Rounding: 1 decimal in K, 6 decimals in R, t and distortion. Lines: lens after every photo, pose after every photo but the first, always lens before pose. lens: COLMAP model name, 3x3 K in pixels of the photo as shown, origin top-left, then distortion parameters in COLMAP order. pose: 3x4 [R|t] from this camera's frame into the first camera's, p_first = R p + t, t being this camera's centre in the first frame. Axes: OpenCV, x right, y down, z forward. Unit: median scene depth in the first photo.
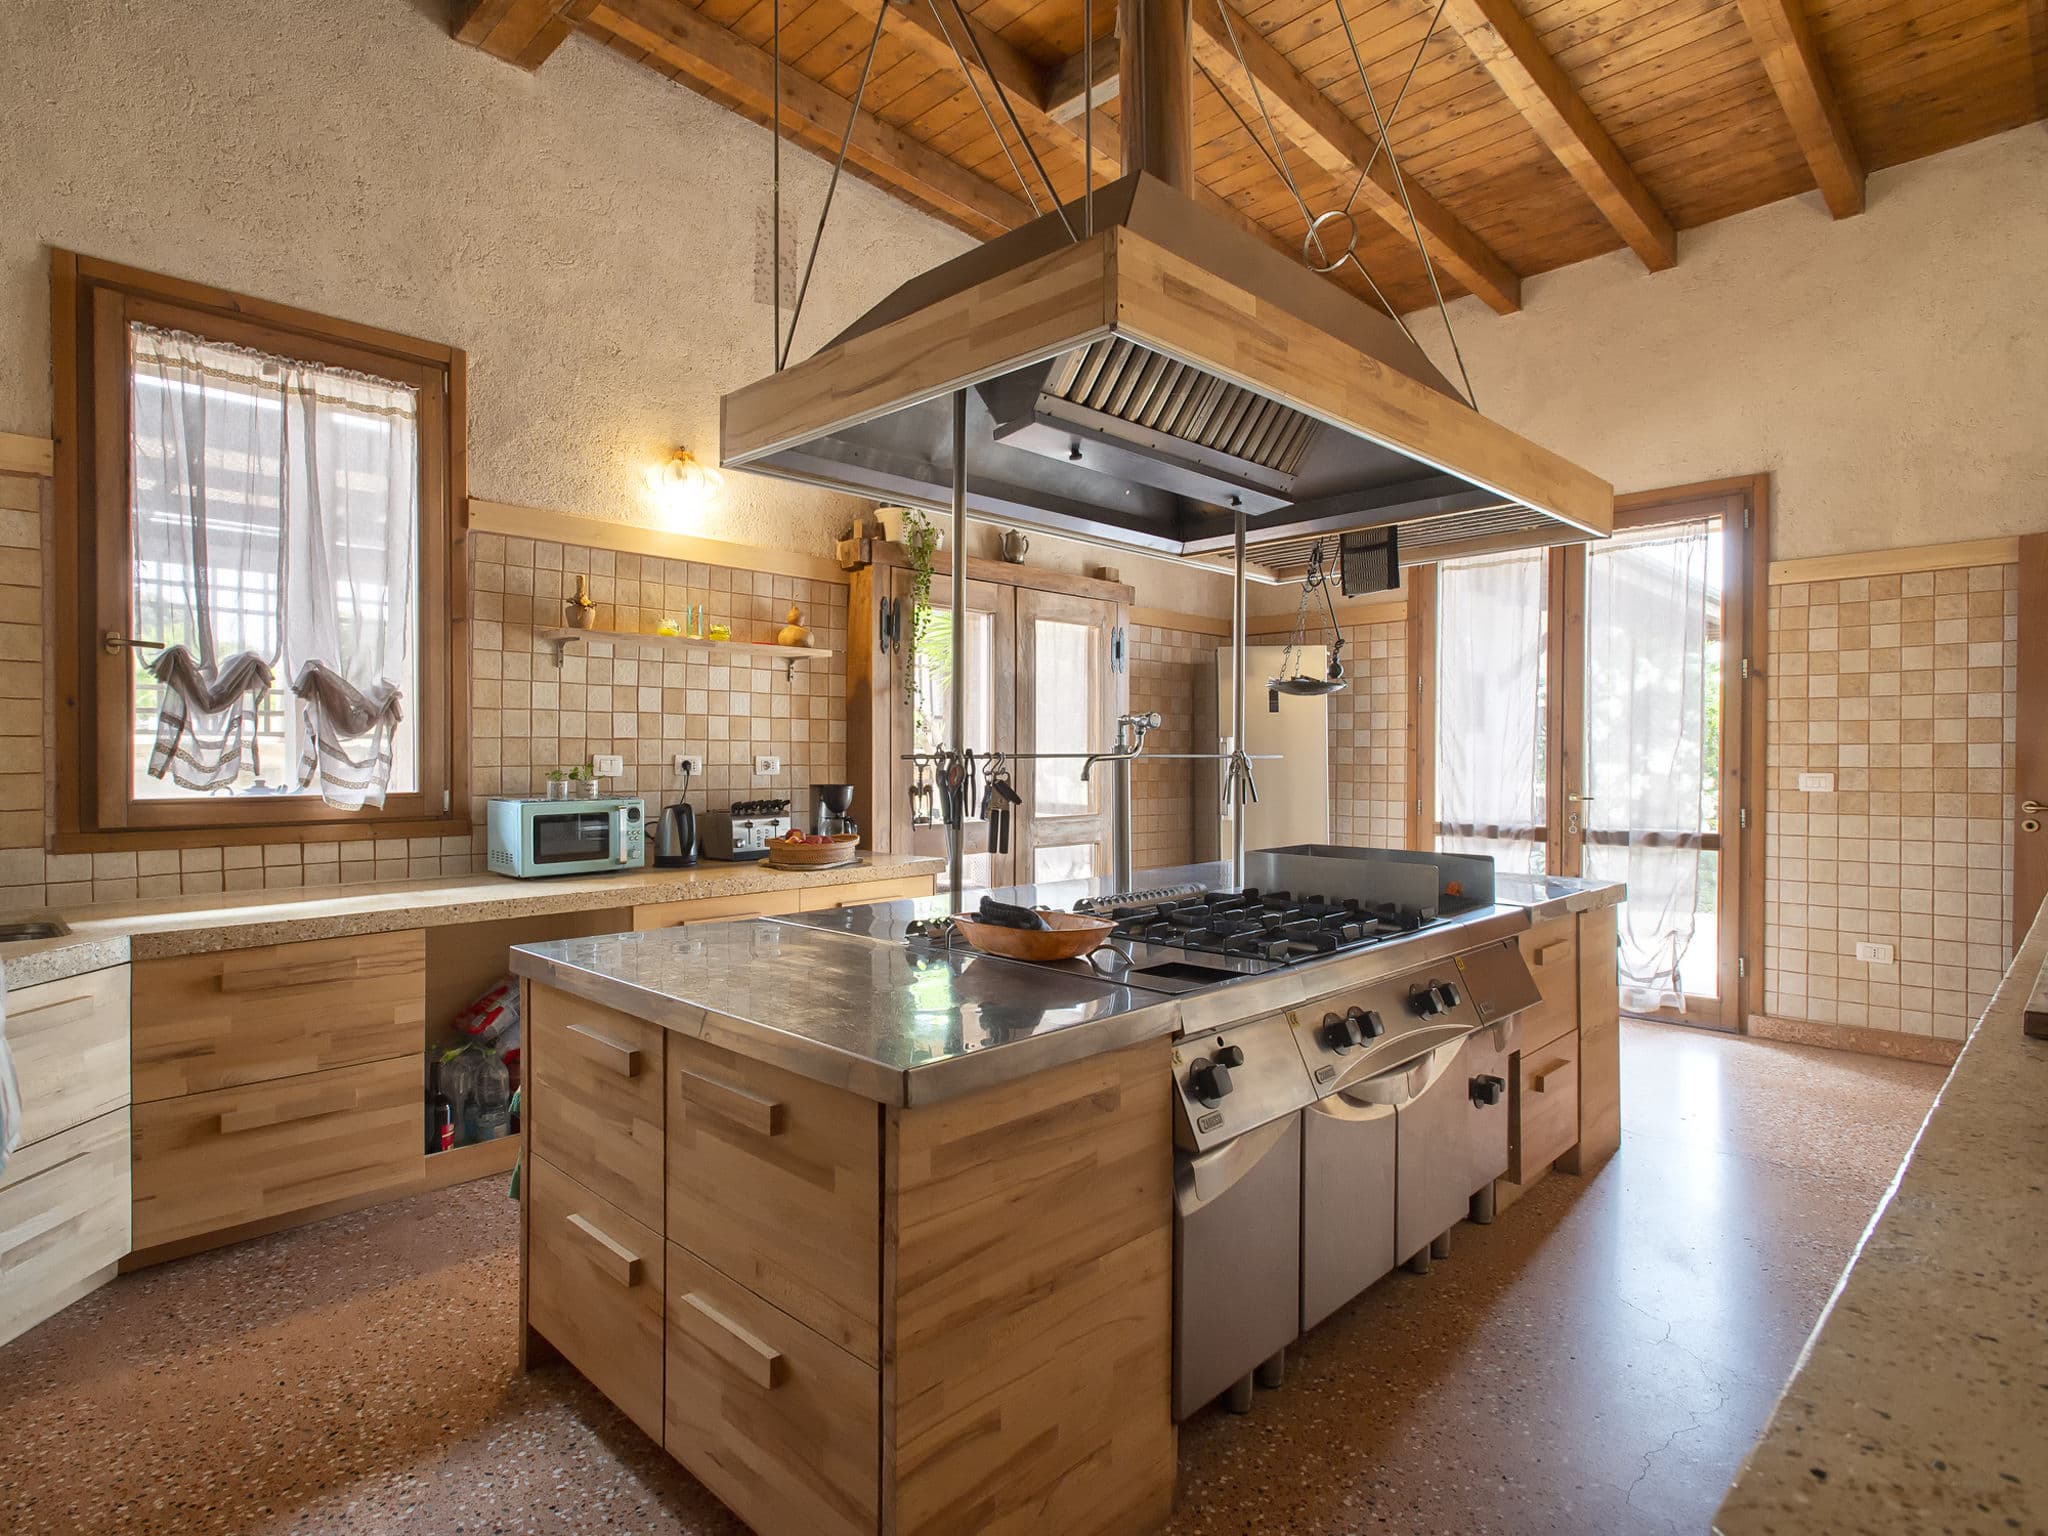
lens RADIAL K [[1056.8, 0, 1024.0], [0, 1056.8, 768.0], [0, 0, 1]] dist [0.002617, 0.000590]
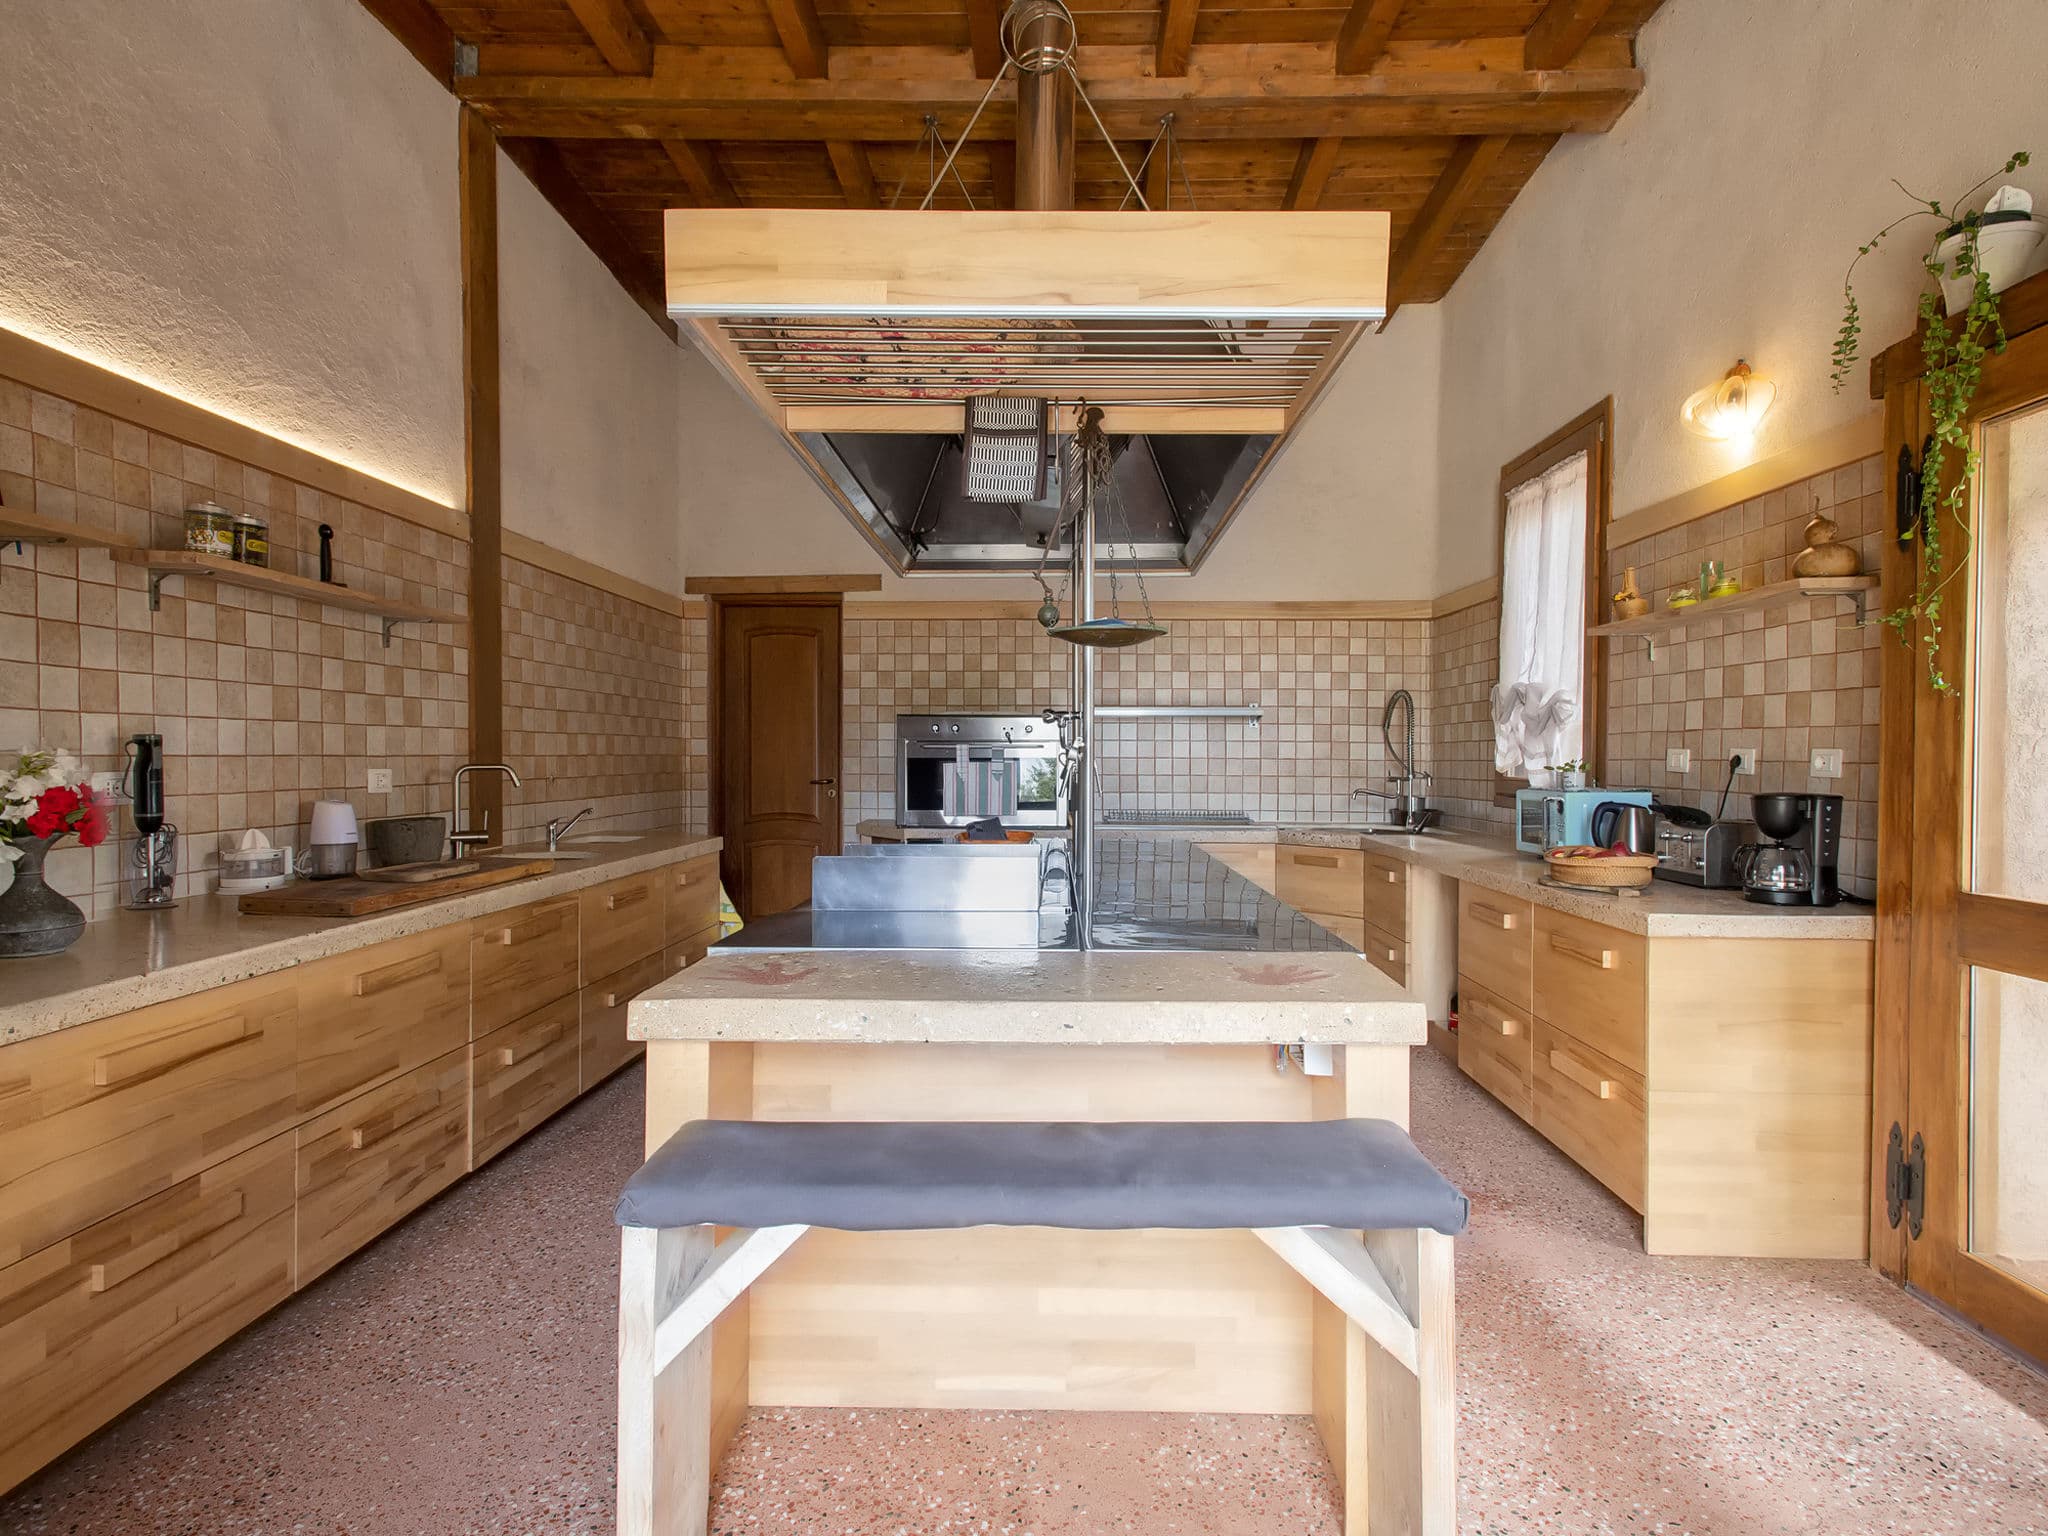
lens RADIAL K [[1018.4, 0, 1024.0], [0, 1018.4, 768.0], [0, 0, 1]] dist [0.000030, -0.000832]
pose [[-0.737451, 0.008242, -0.675350, 0.593097], [-0.009493, 0.999700, 0.022566, -0.009601], [0.675334, 0.023053, -0.737152, 1.206489]]
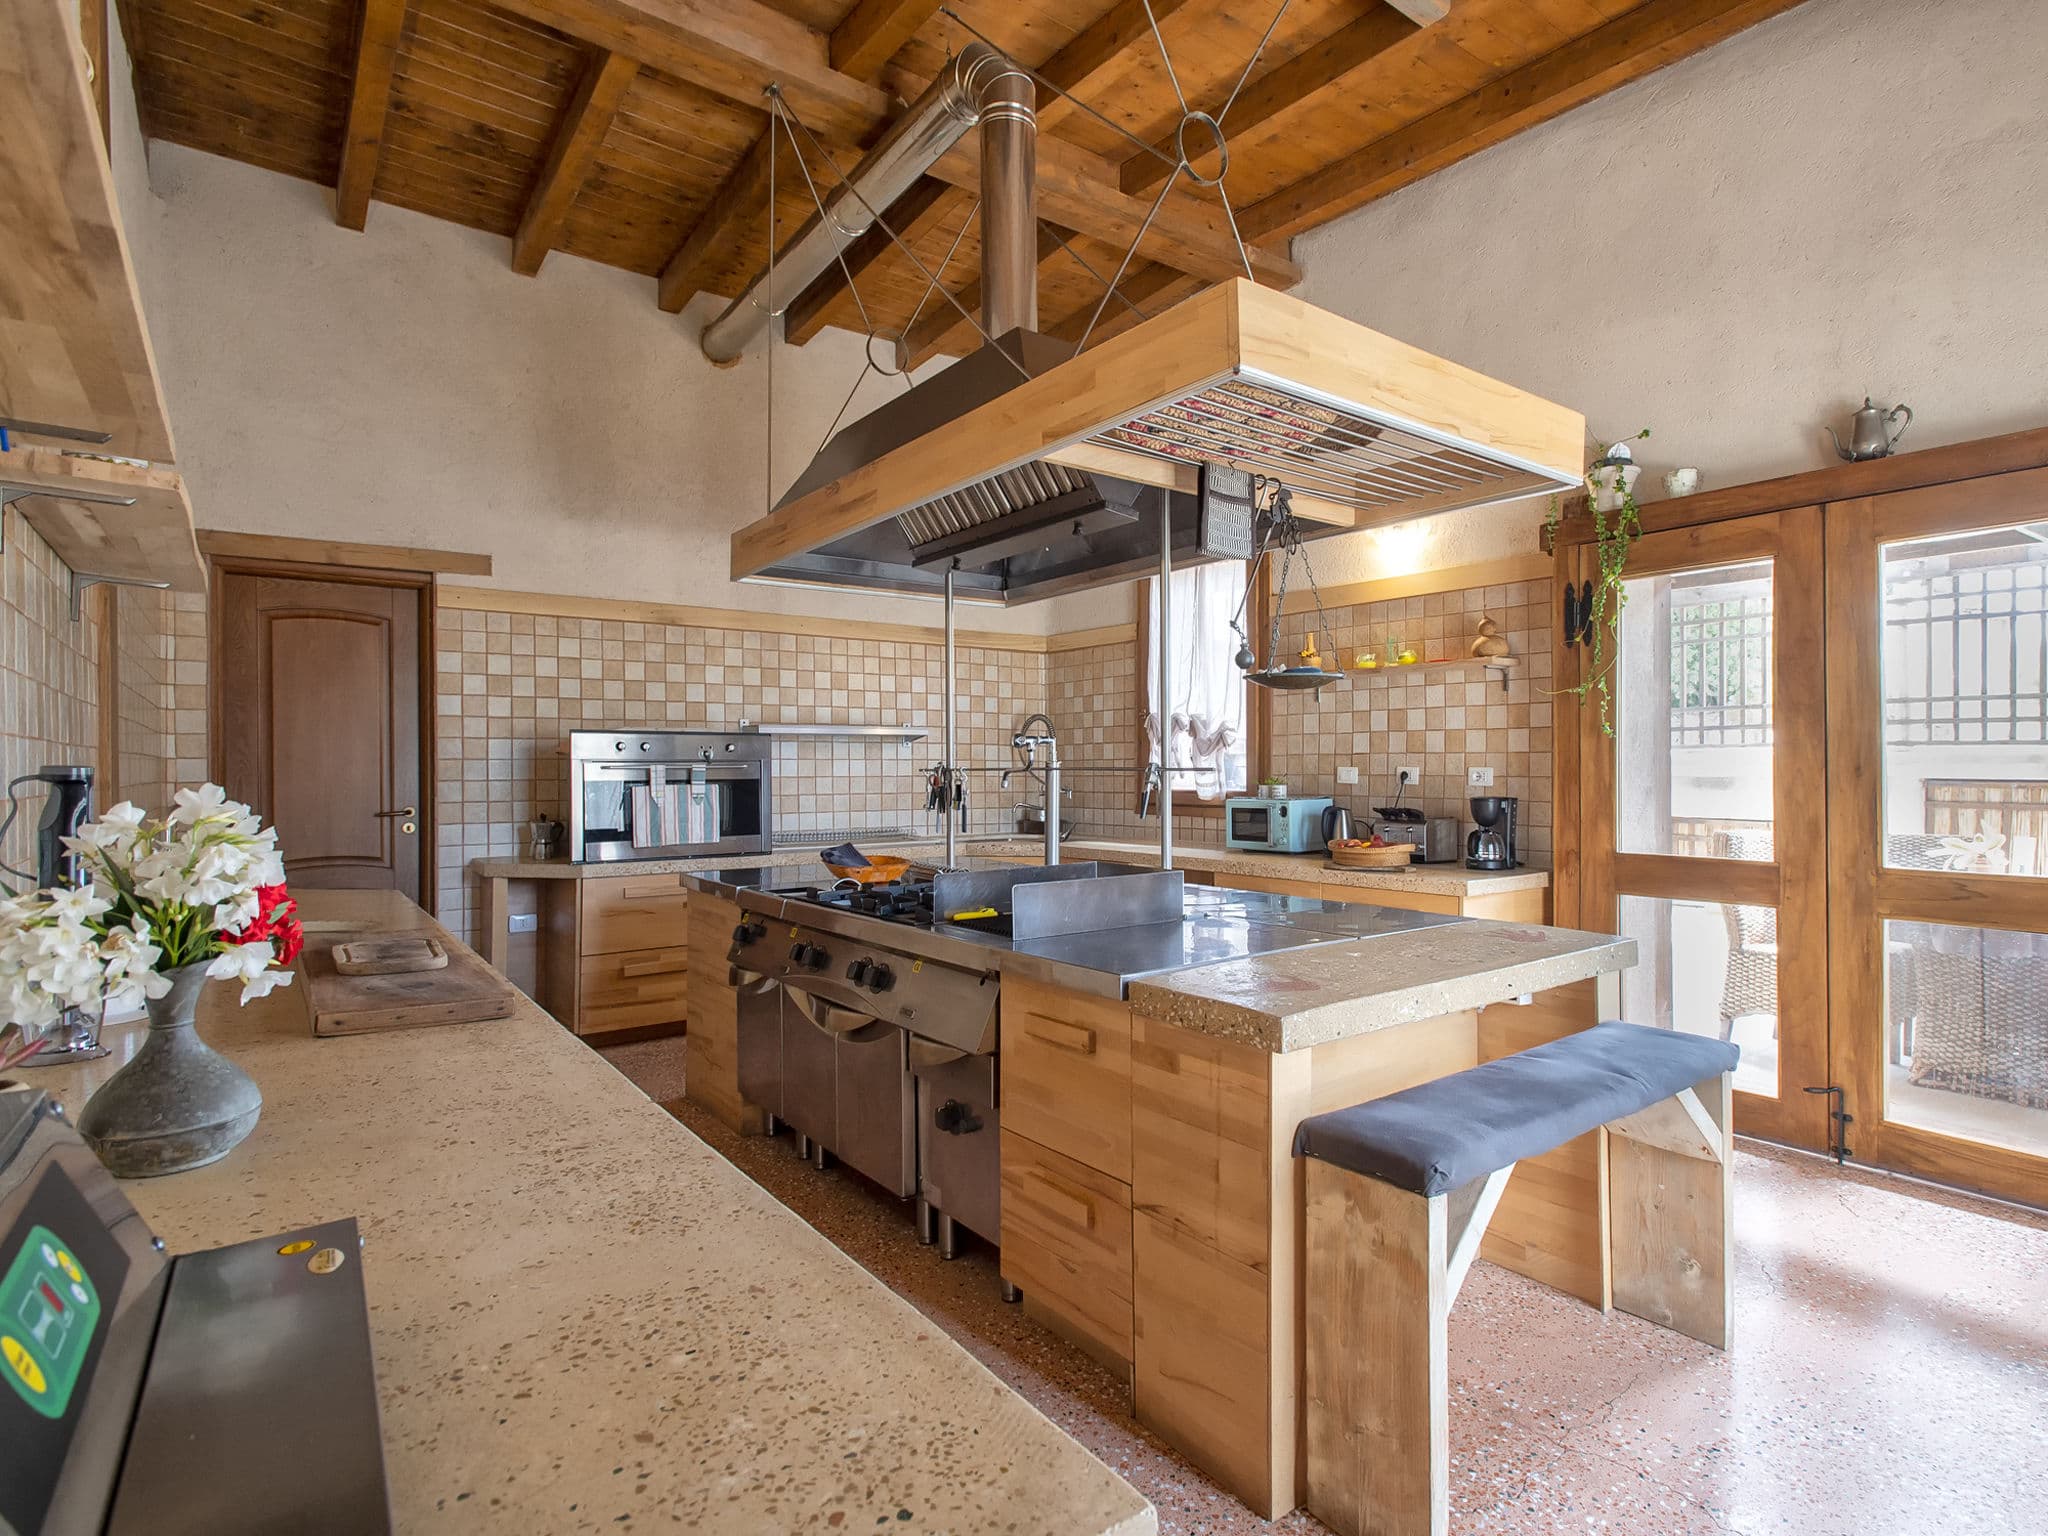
lens RADIAL K [[1056.8, 0, 1024.0], [0, 1056.8, 768.0], [0, 0, 1]] dist [0.002617, 0.000590]
pose [[-0.166645, 0.004188, -0.986008, 0.884273], [-0.005010, 0.999974, 0.005094, -0.014576], [0.986004, 0.005789, -0.166620, 0.787064]]
